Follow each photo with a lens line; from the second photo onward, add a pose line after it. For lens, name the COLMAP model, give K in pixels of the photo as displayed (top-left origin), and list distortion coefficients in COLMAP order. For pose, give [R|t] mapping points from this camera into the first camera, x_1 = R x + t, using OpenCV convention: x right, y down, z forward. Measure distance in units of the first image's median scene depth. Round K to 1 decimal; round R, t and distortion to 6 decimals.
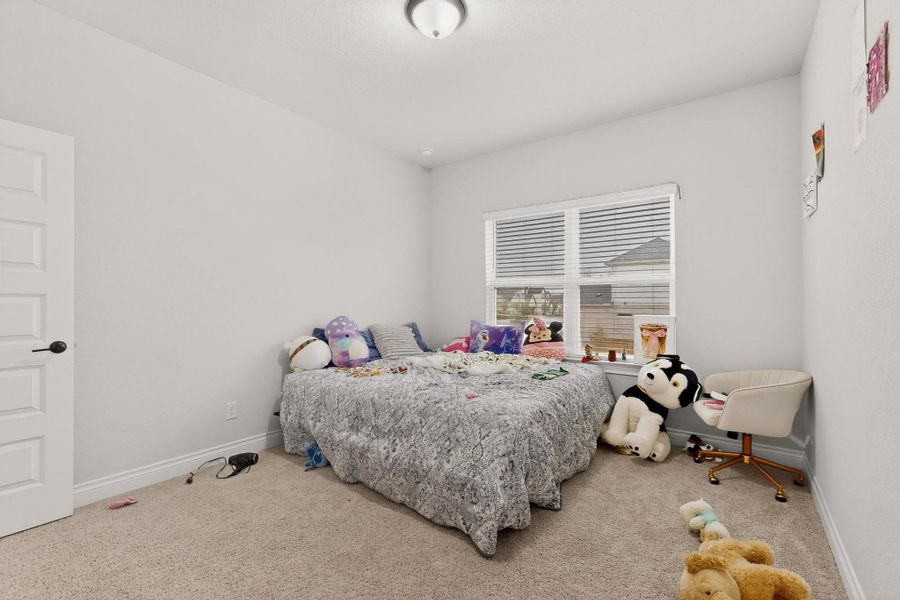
lens RADIAL K [[392.6, 0, 451.2], [0, 392.6, 301.0], [0, 0, 1]] dist [0.002494, -0.001279]
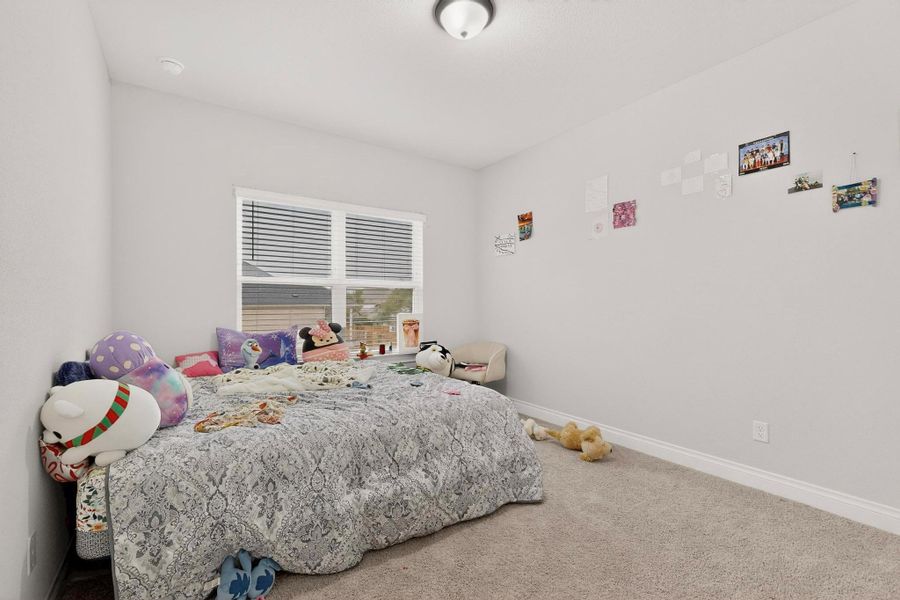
lens RADIAL K [[392.6, 0, 451.2], [0, 392.6, 301.0], [0, 0, 1]] dist [0.002494, -0.001279]
pose [[0.317380, 0.001837, 0.948297, -0.640715], [-0.000734, 0.999998, -0.001692, -0.000484], [-0.948298, -0.000159, 0.317381, 0.459296]]
